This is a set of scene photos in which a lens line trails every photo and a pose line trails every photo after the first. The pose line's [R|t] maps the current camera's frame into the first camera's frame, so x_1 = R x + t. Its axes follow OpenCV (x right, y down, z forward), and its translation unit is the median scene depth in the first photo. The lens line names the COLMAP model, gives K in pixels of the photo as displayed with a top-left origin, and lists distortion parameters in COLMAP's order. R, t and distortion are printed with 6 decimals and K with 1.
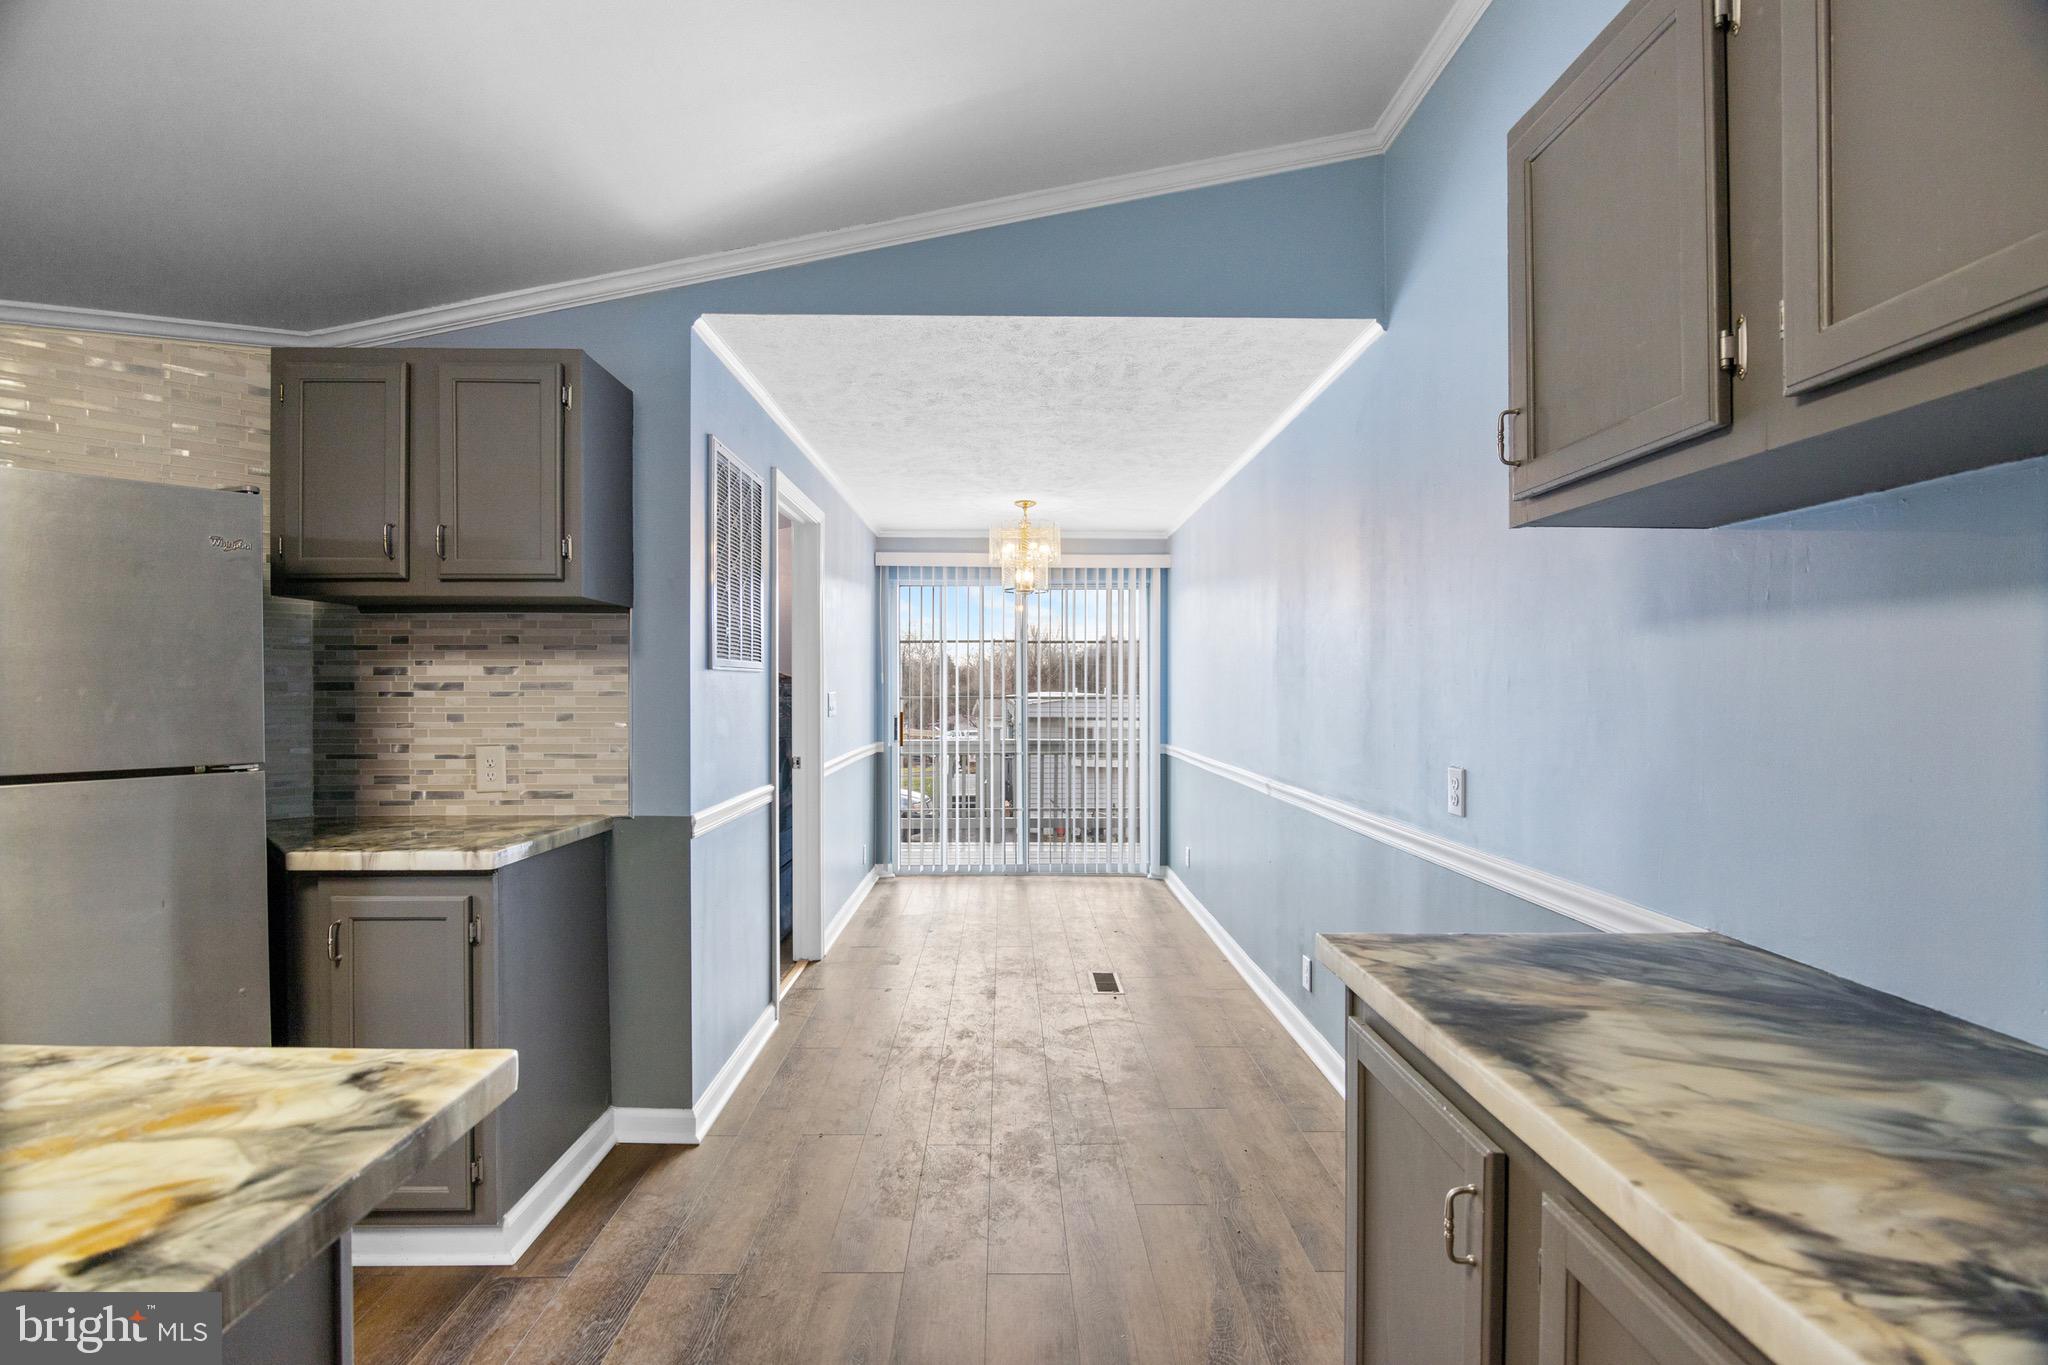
lens RADIAL K [[1097.1, 0, 1024.0], [0, 1097.1, 682.5], [0, 0, 1]] dist [0.000341, 0.000051]
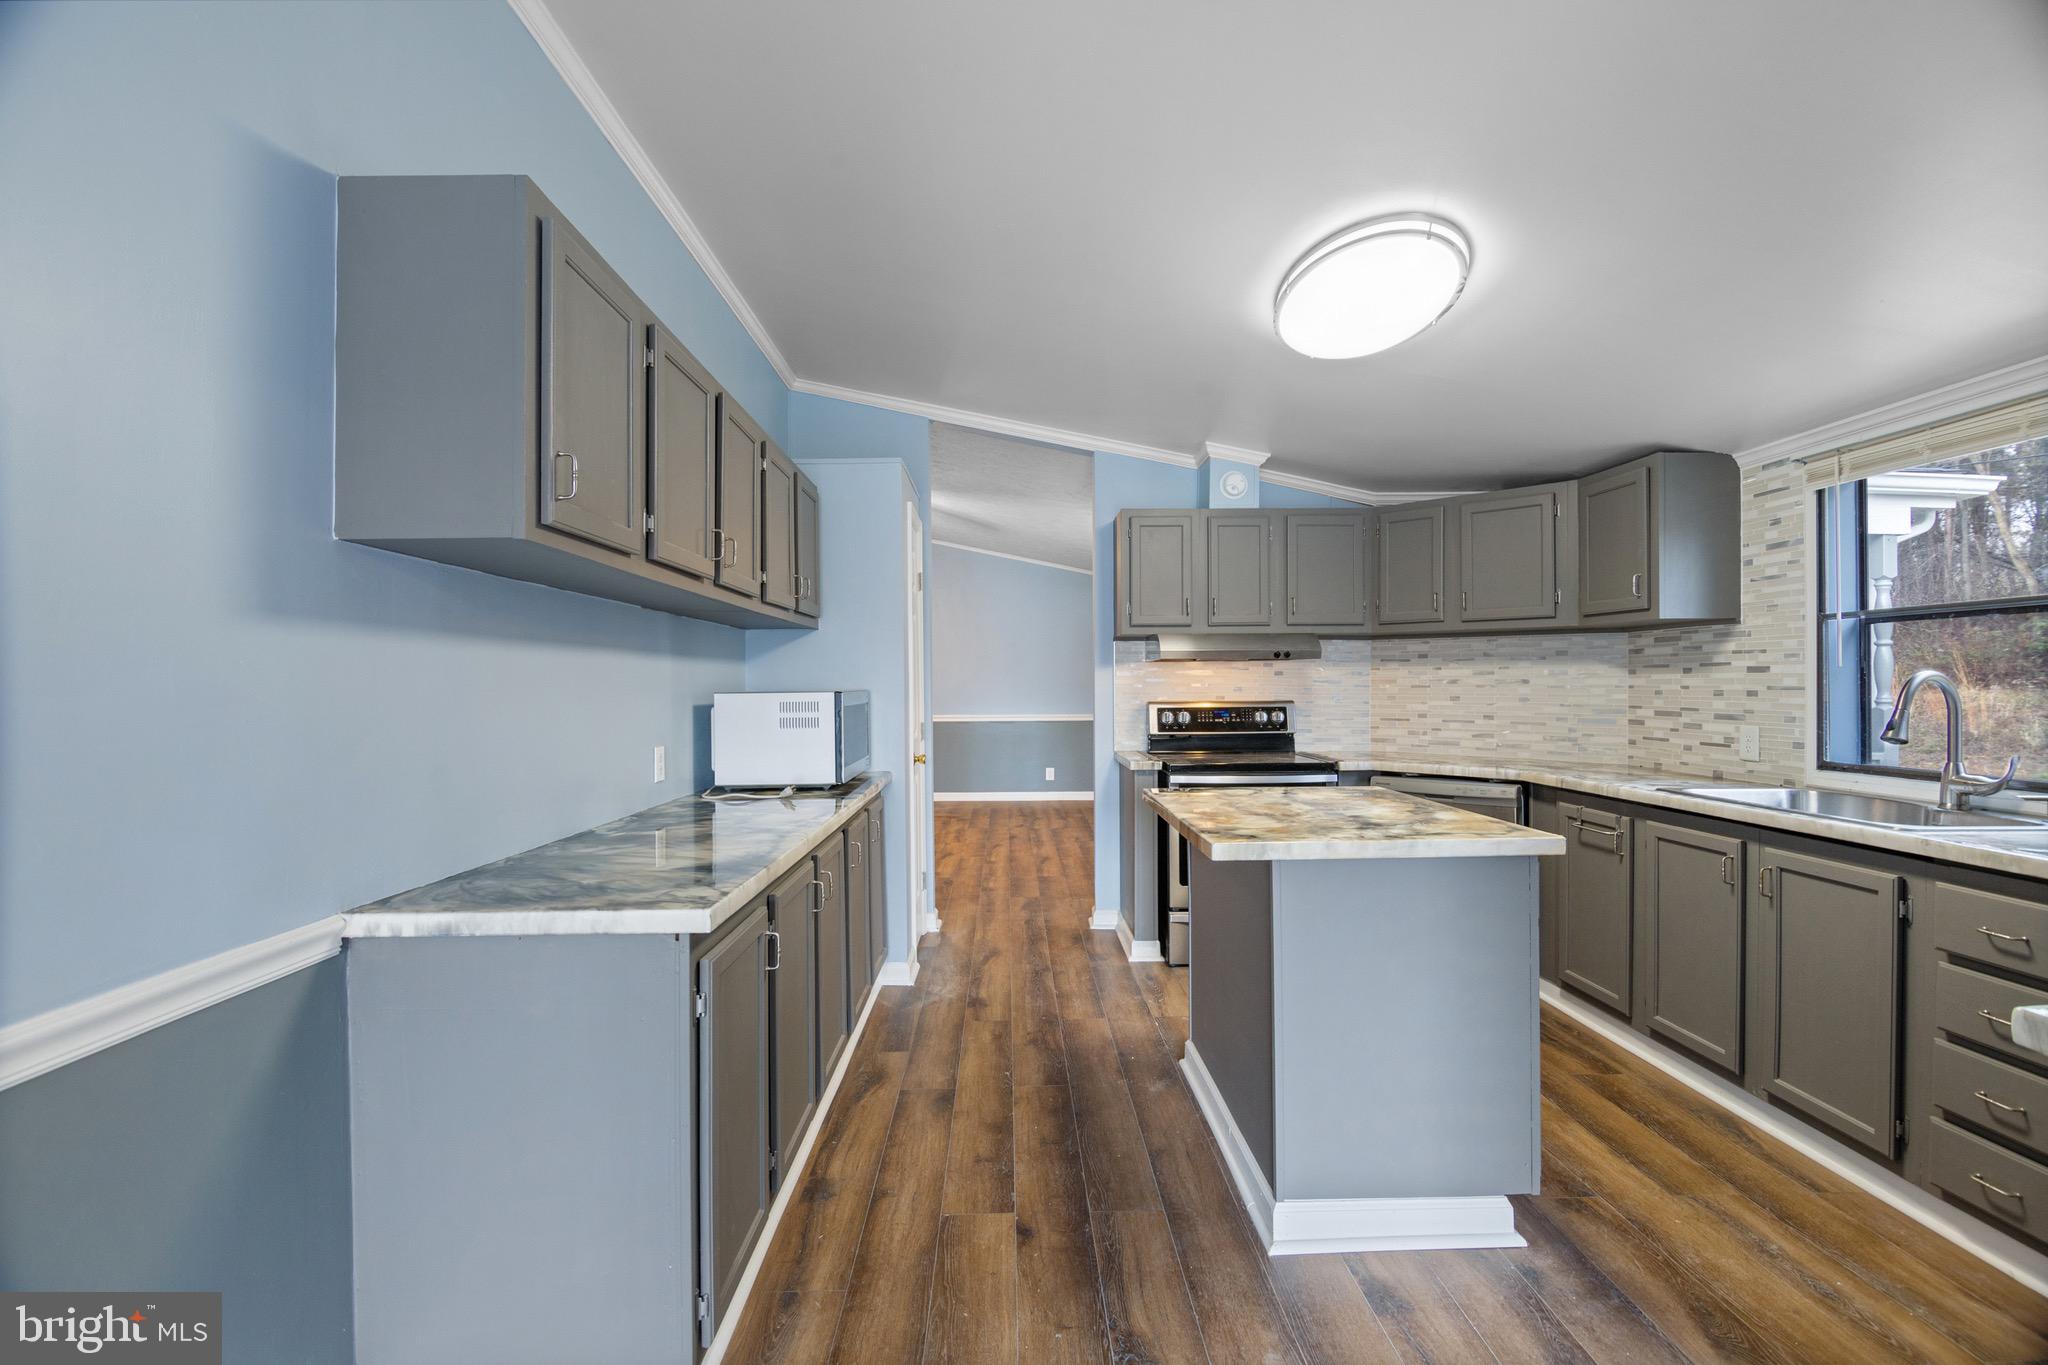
lens RADIAL K [[899.7, 0, 1024.0], [0, 899.7, 682.5], [0, 0, 1]] dist [-0.000199, -0.000030]
pose [[0.004299, 0.000702, -0.999991, 0.923622], [-0.002899, 0.999996, 0.000690, 0.005192], [0.999987, 0.002896, 0.004301, 0.280498]]
